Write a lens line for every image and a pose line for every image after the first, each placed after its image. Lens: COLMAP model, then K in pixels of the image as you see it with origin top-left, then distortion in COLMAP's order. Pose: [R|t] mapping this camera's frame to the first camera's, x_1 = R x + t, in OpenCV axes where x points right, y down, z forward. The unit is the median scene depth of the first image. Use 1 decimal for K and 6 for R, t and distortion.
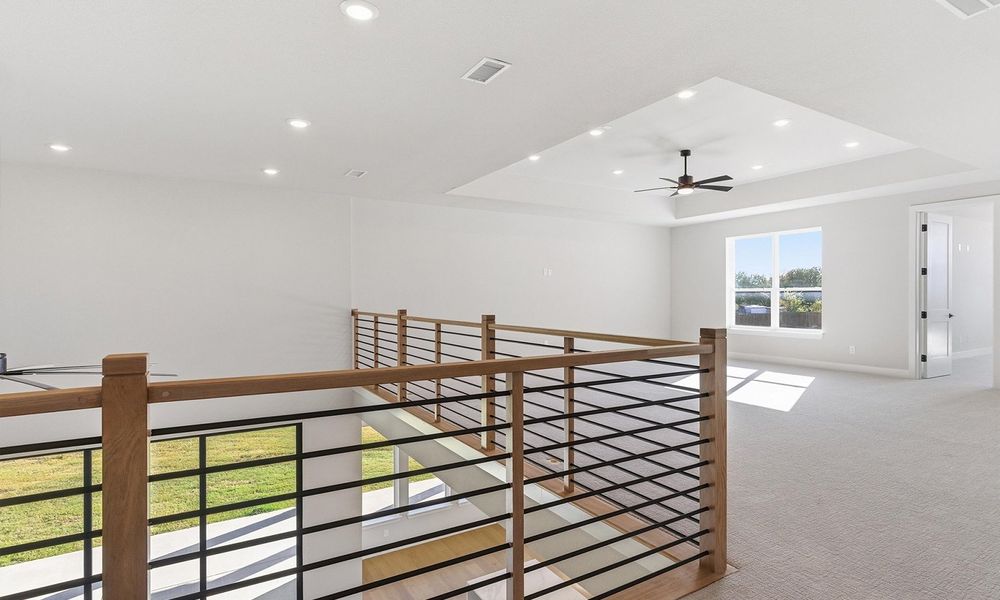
lens RADIAL K [[502.1, 0, 501.3], [0, 502.1, 298.4], [0, 0, 1]] dist [0.002868, 0.000186]
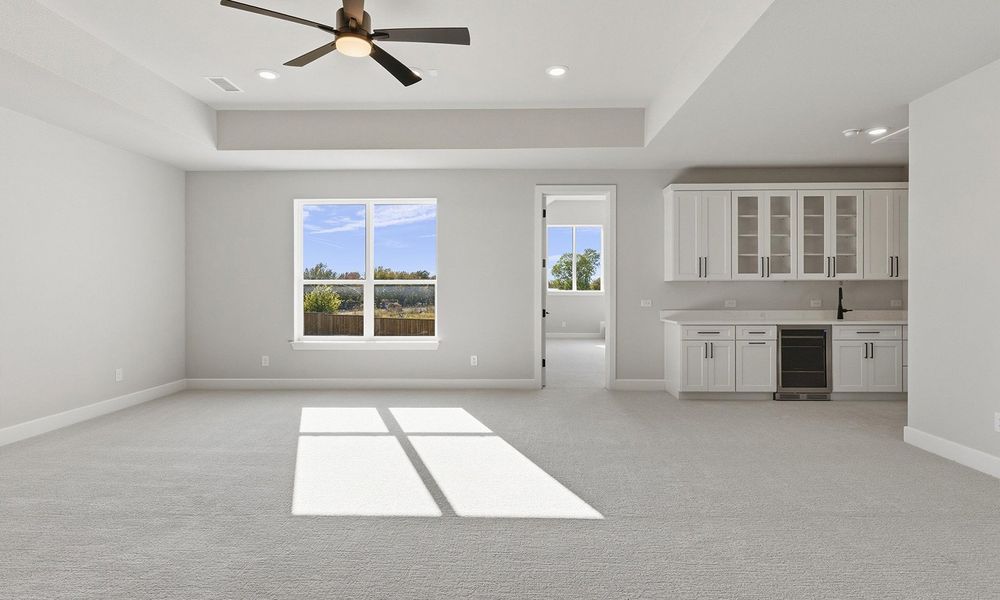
lens RADIAL K [[502.1, 0, 501.3], [0, 502.1, 294.3], [0, 0, 1]] dist [0.002868, 0.000186]
pose [[0.519013, -0.004726, 0.854753, 0.046280], [0.003601, 0.999988, 0.003343, -0.002919], [-0.854759, 0.001343, 0.519023, 0.491239]]
